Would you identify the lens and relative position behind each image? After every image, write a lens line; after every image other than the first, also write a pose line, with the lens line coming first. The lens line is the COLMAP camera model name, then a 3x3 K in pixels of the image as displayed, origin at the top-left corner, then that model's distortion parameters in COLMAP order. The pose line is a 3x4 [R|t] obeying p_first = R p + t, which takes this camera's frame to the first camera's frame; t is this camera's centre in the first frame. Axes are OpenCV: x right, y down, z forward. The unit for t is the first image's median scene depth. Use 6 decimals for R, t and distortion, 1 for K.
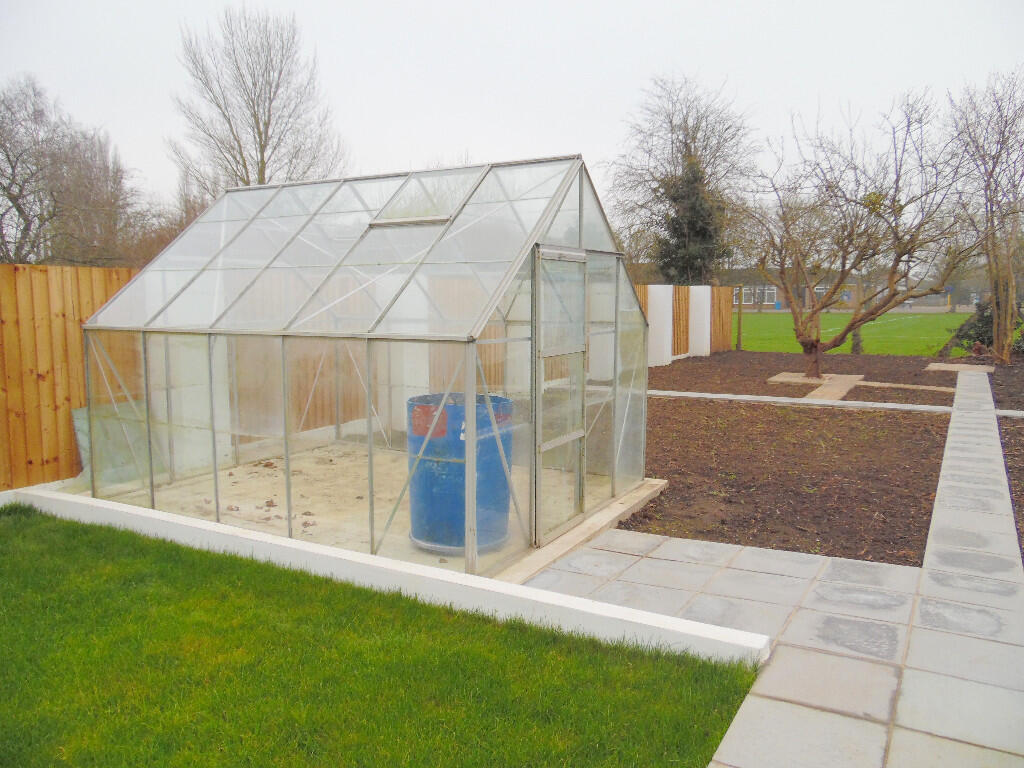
lens RADIAL K [[770.7, 0, 520.4], [0, 770.7, 389.3], [0, 0, 1]] dist [0.001032, 0.023770]
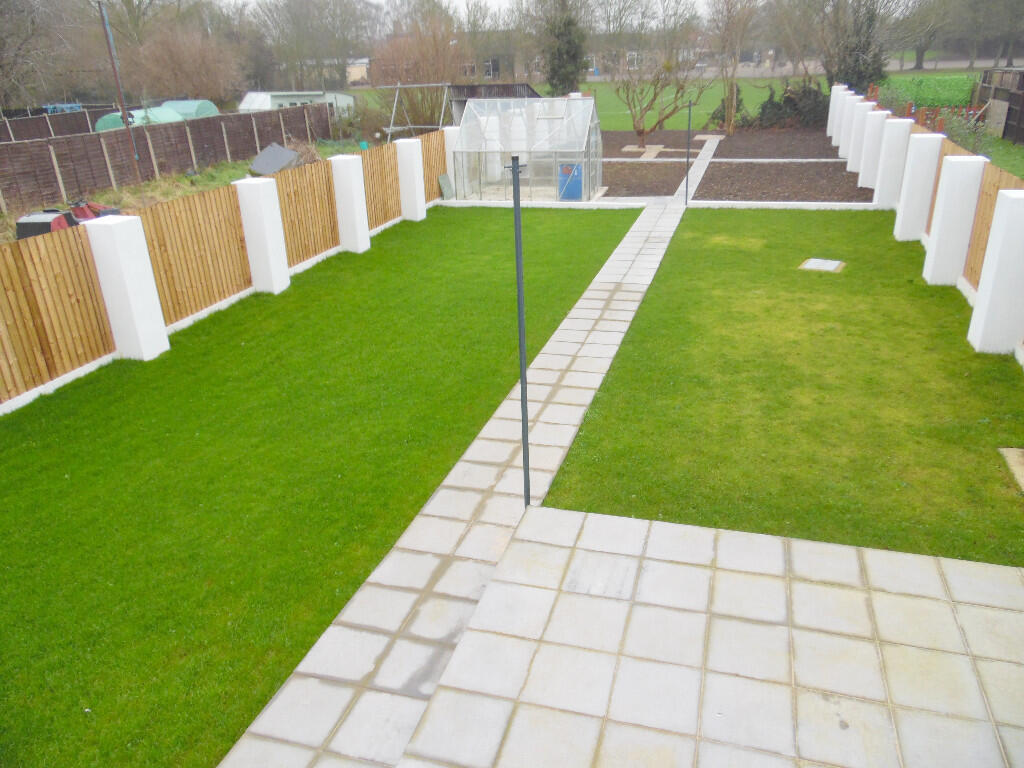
lens RADIAL K [[770.7, 0, 508.0], [0, 770.7, 391.5], [0, 0, 1]] dist [0.001032, 0.023770]
pose [[0.974194, -0.120736, 0.190704, -0.468848], [0.060451, 0.953606, 0.294924, -0.024588], [-0.217465, -0.275785, 0.936297, -1.101399]]
